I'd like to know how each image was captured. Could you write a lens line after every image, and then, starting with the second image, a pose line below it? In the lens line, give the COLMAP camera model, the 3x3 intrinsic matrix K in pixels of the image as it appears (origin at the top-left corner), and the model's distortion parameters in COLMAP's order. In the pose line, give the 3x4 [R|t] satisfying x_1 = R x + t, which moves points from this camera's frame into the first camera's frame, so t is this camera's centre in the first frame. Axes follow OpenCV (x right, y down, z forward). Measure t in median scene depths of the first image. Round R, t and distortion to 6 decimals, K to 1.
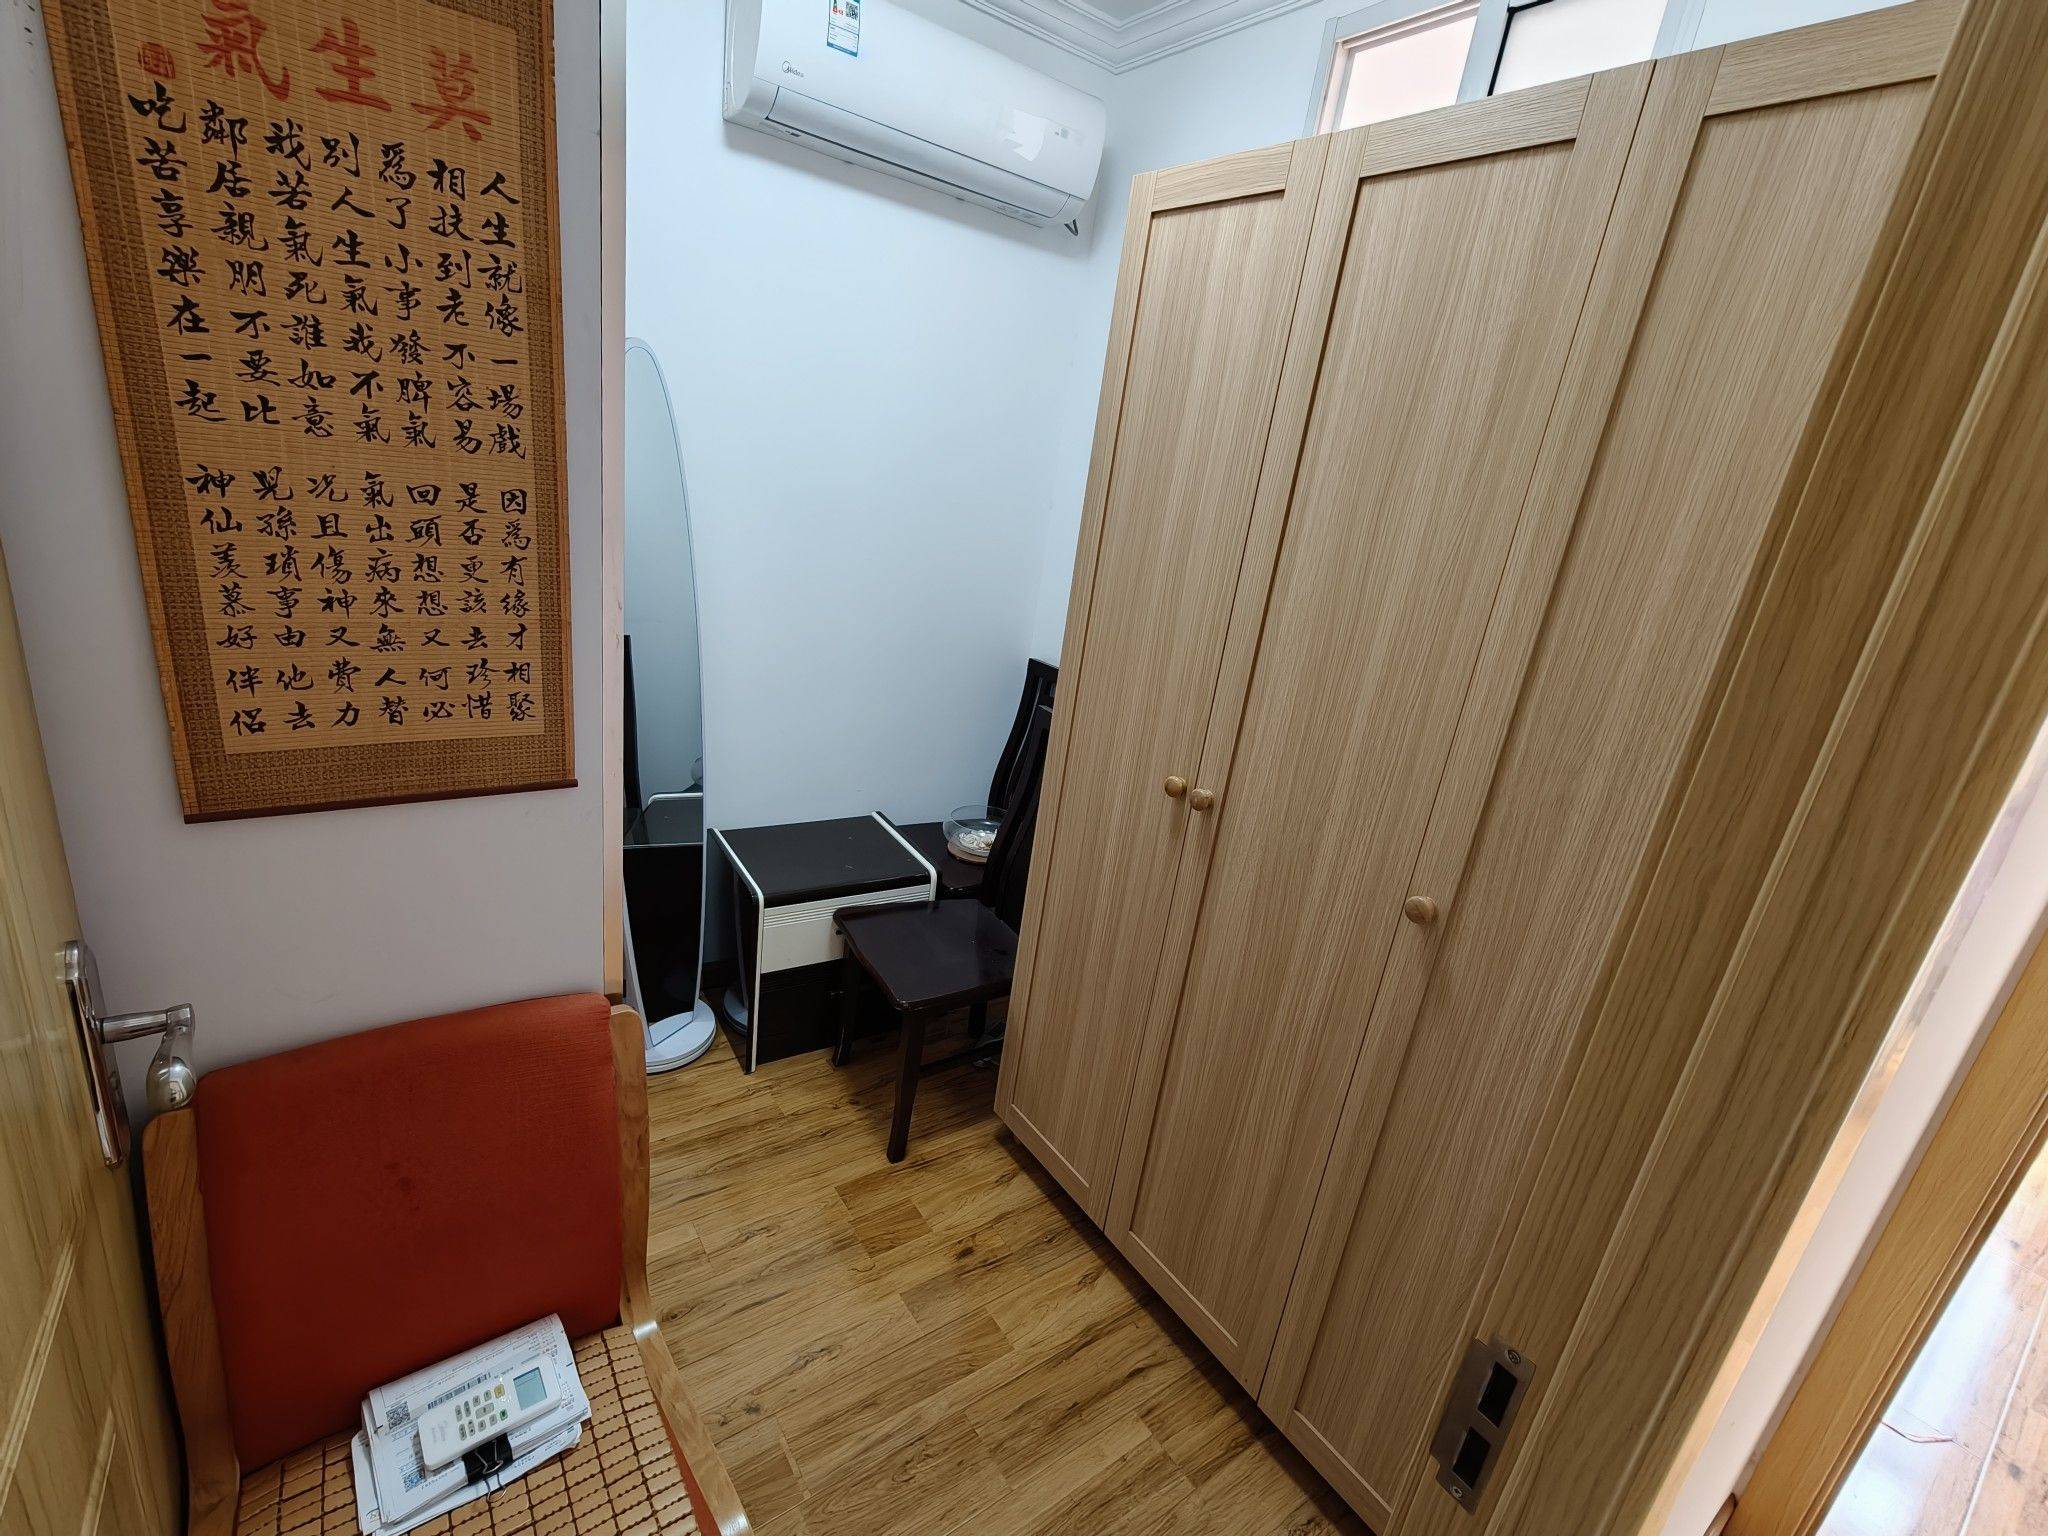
lens RADIAL K [[918.5, 0, 1018.4], [0, 918.5, 767.2], [0, 0, 1]] dist [0.004033, 0.000924]
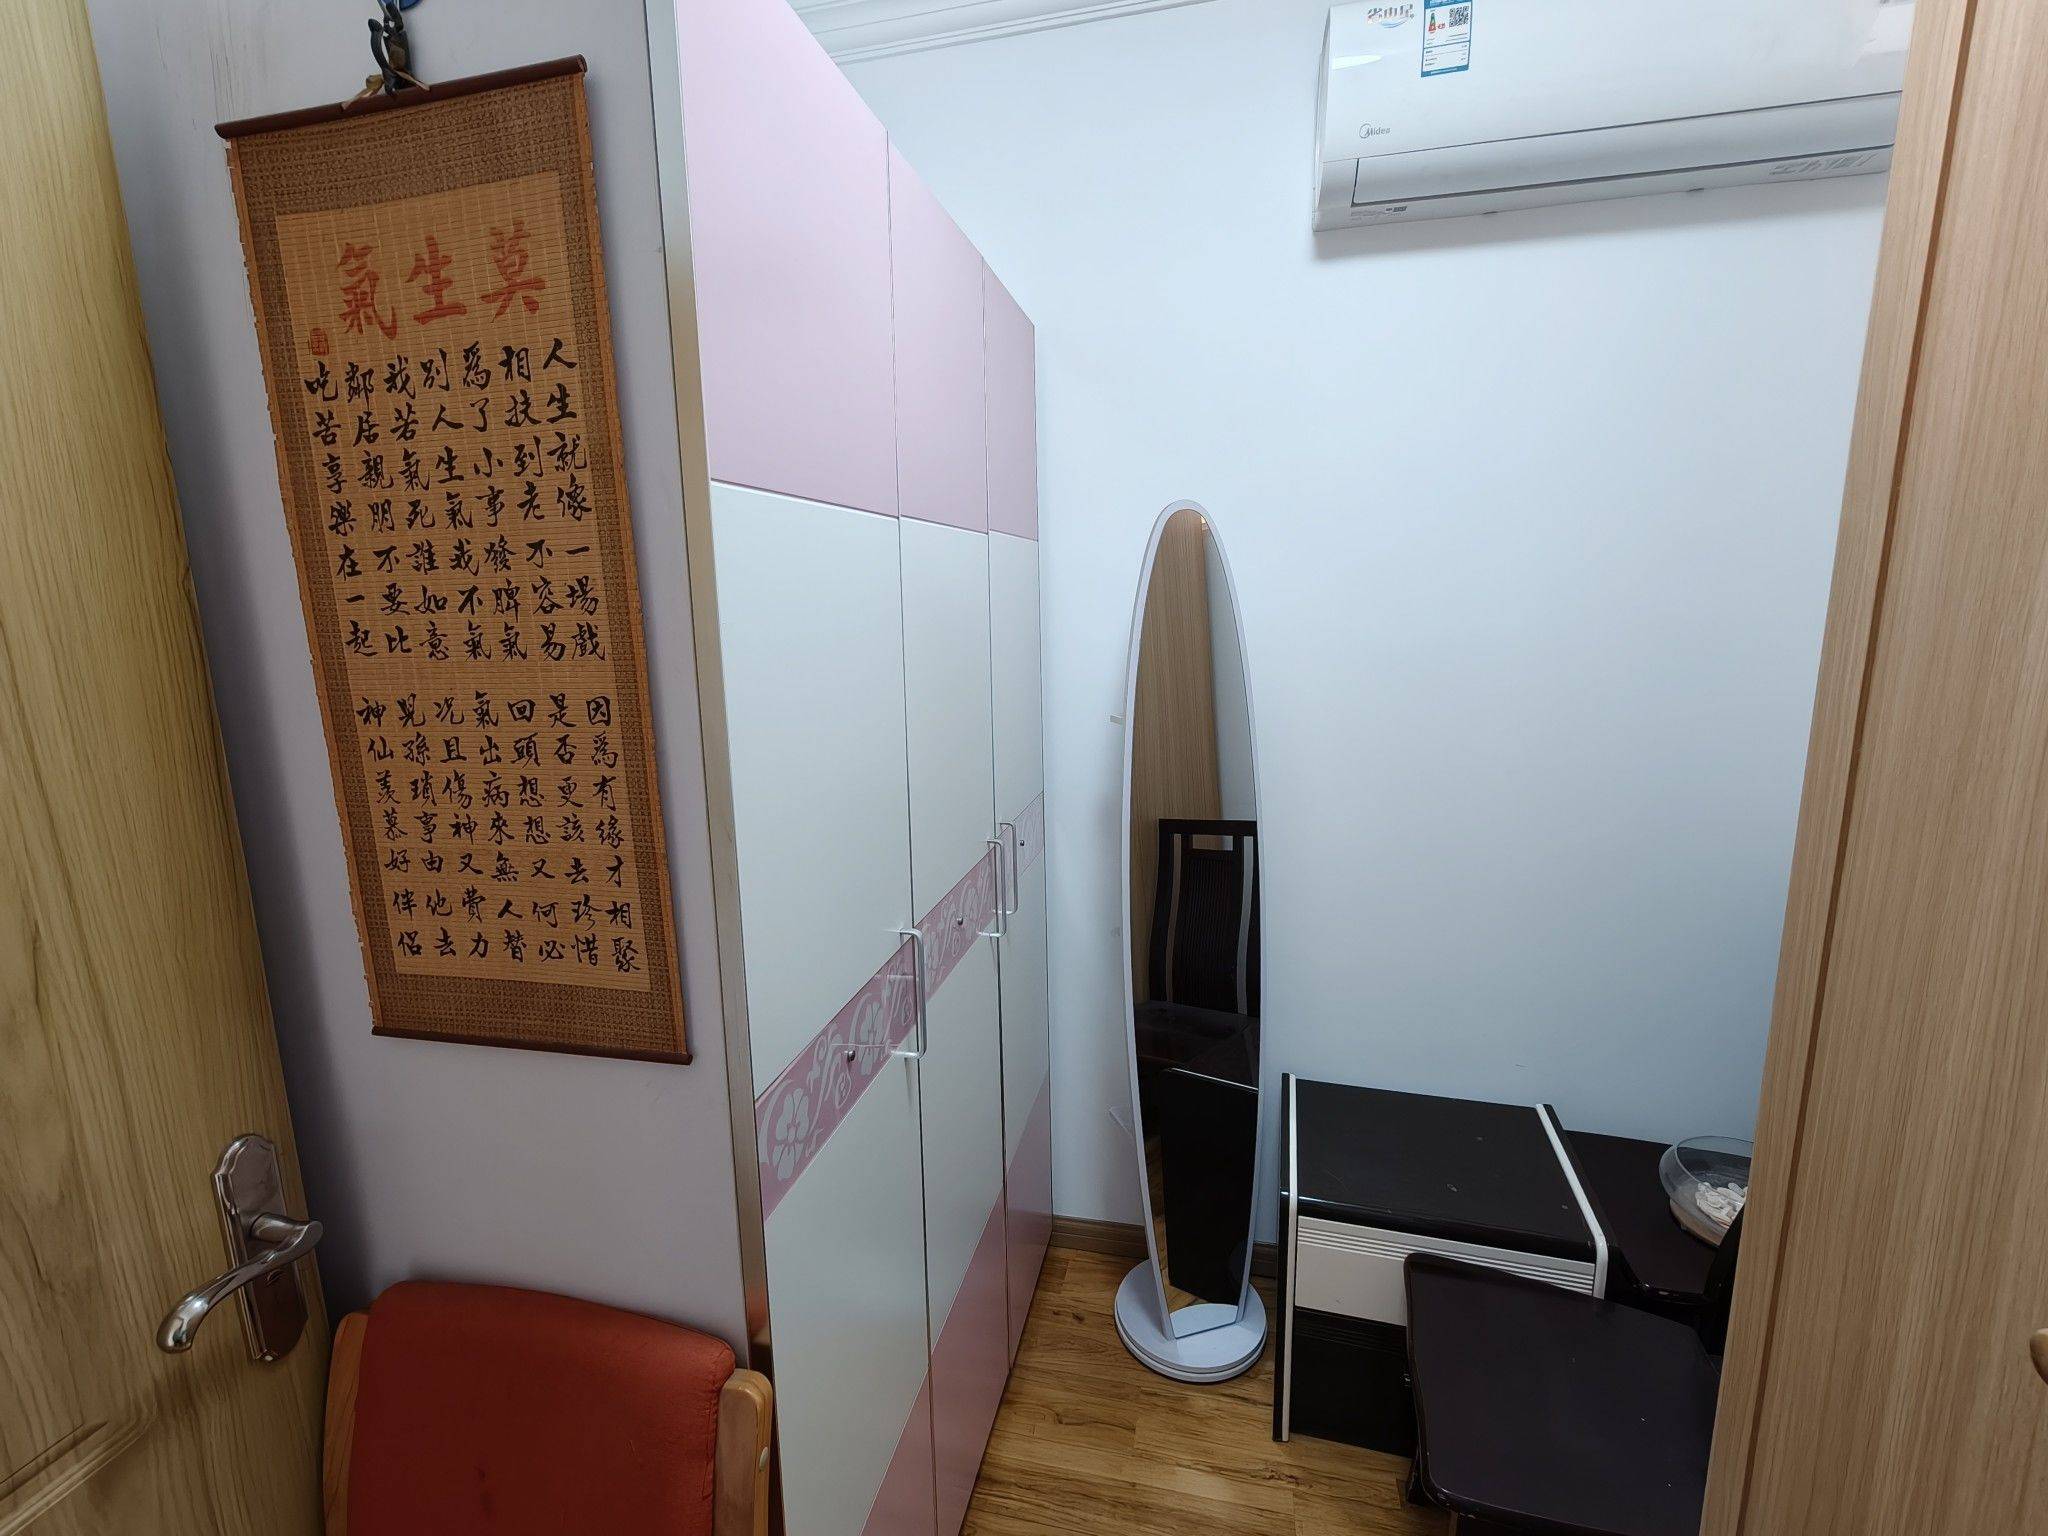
lens RADIAL K [[918.5, 0, 1025.6], [0, 918.5, 767.7], [0, 0, 1]] dist [0.004033, 0.000924]
pose [[0.648903, 0.000913, -0.760871, 0.362038], [-0.134466, 0.984397, -0.113497, -0.219267], [0.748895, 0.175960, 0.638901, 0.855665]]
